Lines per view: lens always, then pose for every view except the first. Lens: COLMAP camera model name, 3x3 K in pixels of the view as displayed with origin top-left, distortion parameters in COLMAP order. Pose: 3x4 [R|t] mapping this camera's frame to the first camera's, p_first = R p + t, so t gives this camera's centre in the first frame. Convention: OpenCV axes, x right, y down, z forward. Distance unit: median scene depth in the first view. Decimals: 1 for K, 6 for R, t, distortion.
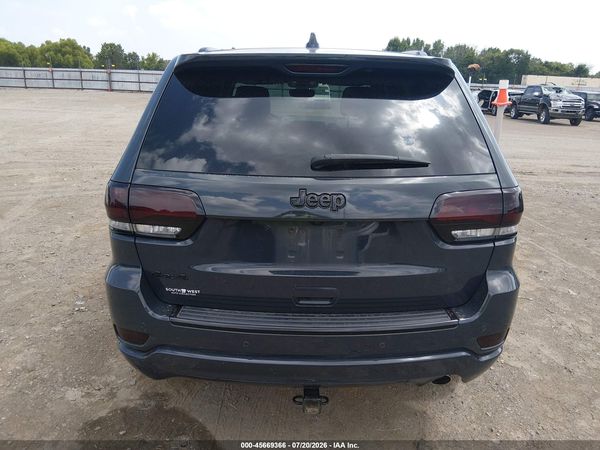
lens RADIAL K [[456.2, 0, 299.0], [0, 456.2, 223.7], [0, 0, 1]] dist [0.054988, -0.094181]
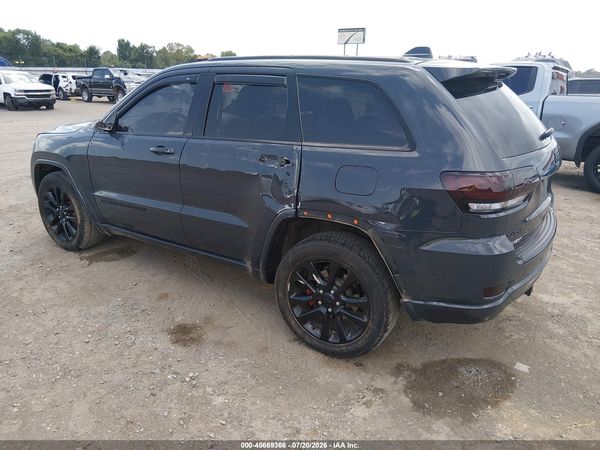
lens RADIAL K [[456.2, 0, 306.7], [0, 456.2, 224.6], [0, 0, 1]] dist [0.054988, -0.094181]
pose [[0.580966, -0.267683, 0.768651, -0.108386], [0.238059, 0.958960, 0.154027, -0.016261], [-0.778336, 0.093500, 0.620847, 0.041557]]
